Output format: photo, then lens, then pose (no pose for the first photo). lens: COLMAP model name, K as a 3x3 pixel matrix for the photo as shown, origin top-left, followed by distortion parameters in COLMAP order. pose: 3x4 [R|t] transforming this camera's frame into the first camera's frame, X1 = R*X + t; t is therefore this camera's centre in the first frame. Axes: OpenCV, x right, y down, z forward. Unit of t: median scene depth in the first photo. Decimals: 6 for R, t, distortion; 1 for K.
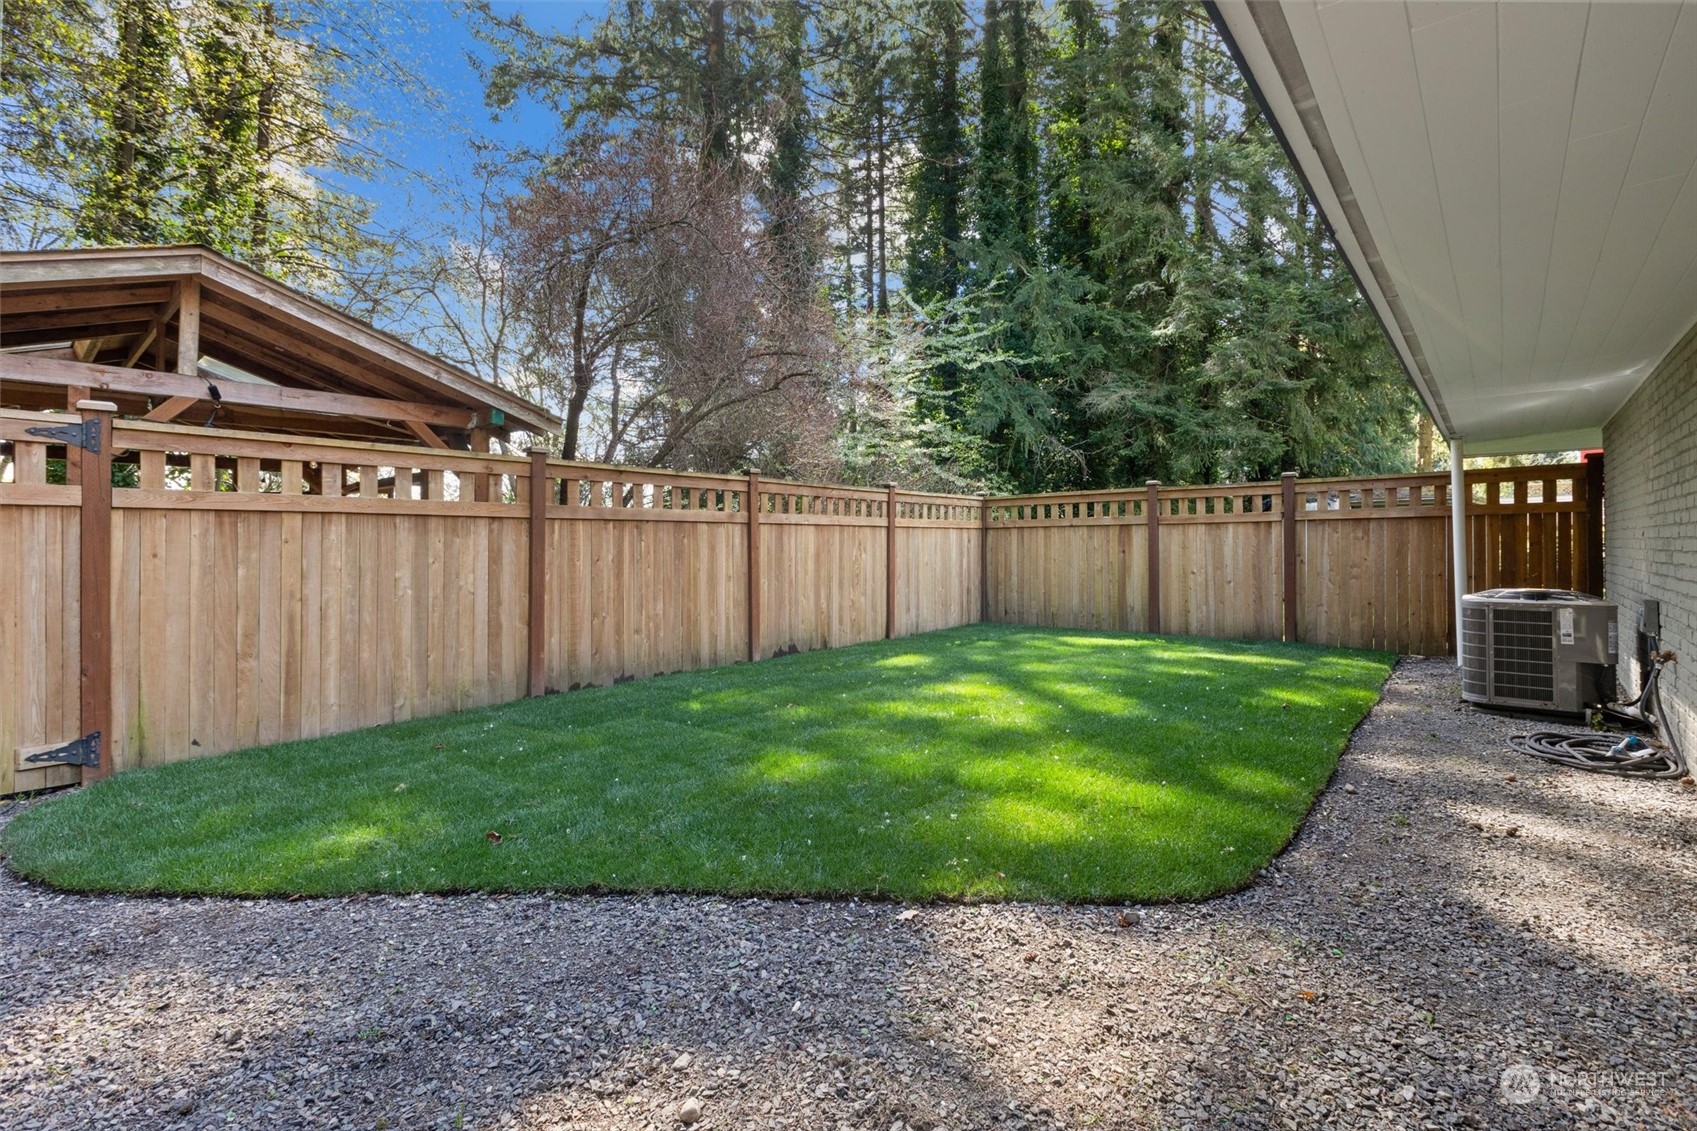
lens RADIAL K [[799.6, 0, 831.9], [0, 799.6, 549.8], [0, 0, 1]] dist [0.000643, 0.000338]
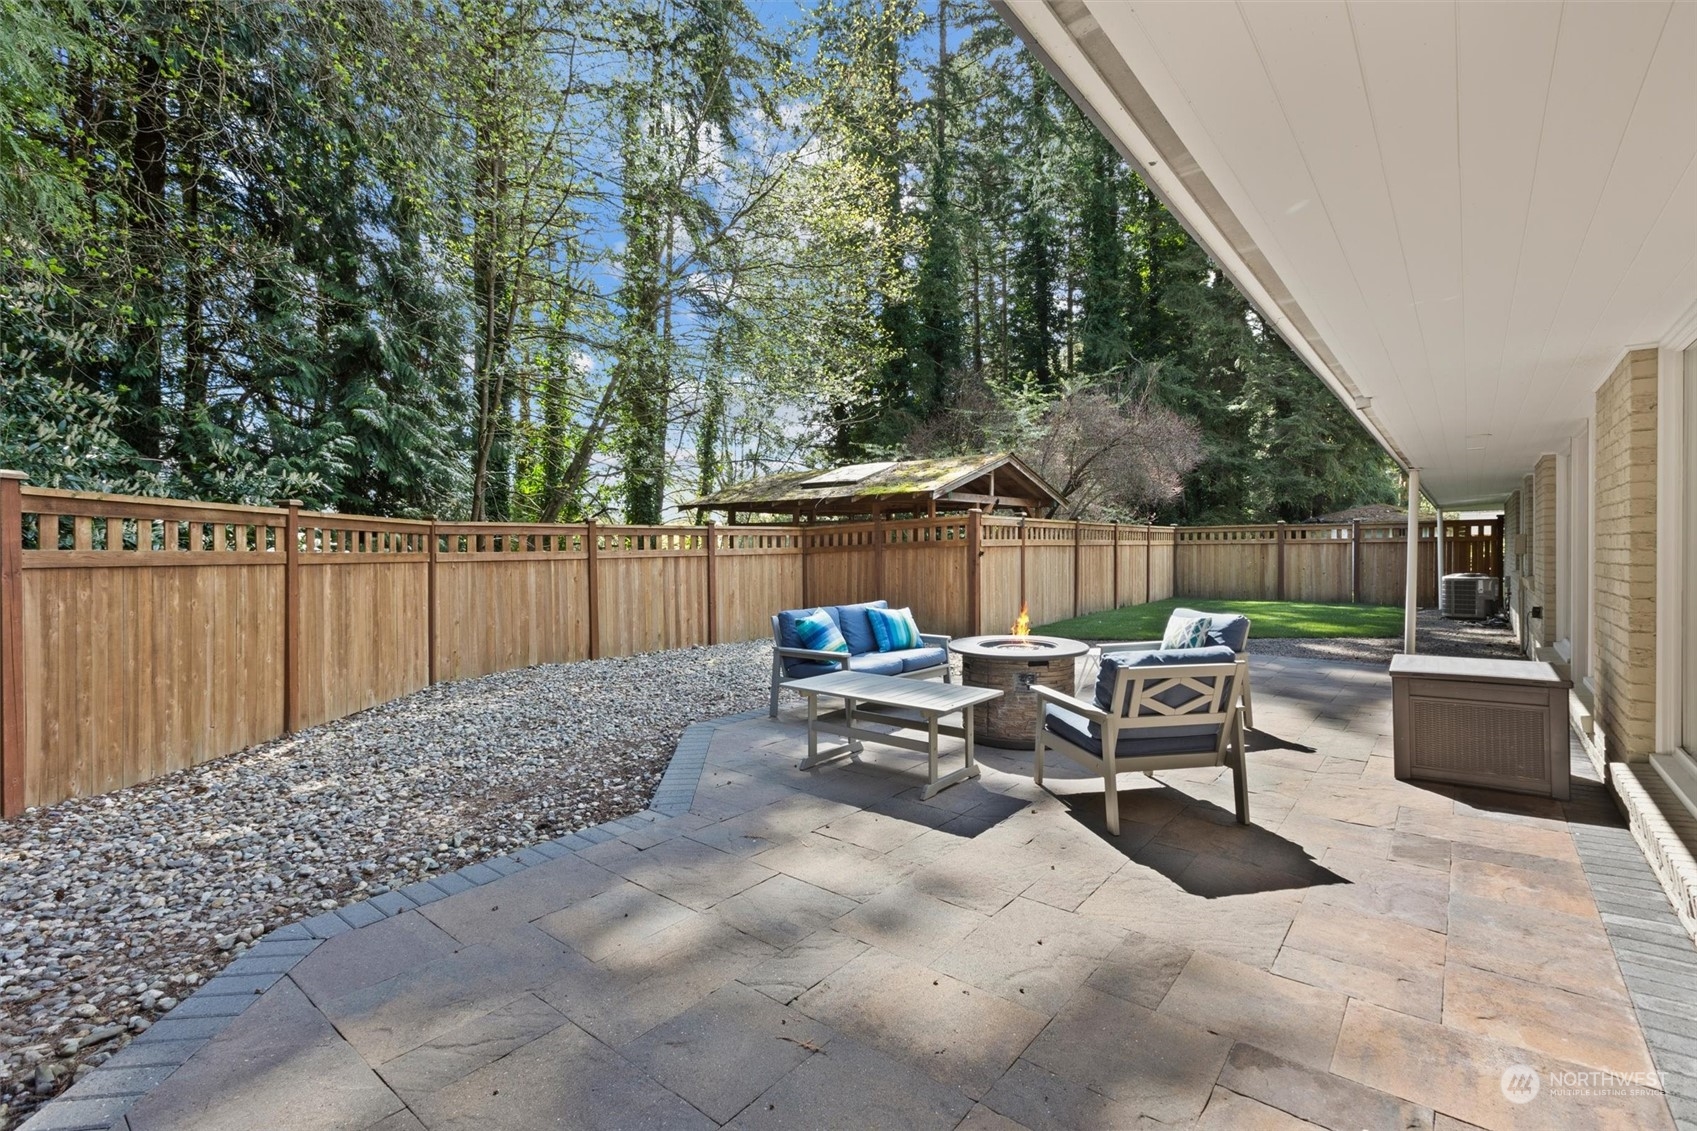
lens RADIAL K [[769.3, 0, 848.5], [0, 769.3, 565.5], [0, 0, 1]] dist [0.000008, -0.000054]
pose [[0.999868, -0.000996, 0.016198, -0.675826], [0.000764, 0.999897, 0.014328, -0.007252], [-0.016211, -0.014314, 0.999766, -0.838506]]
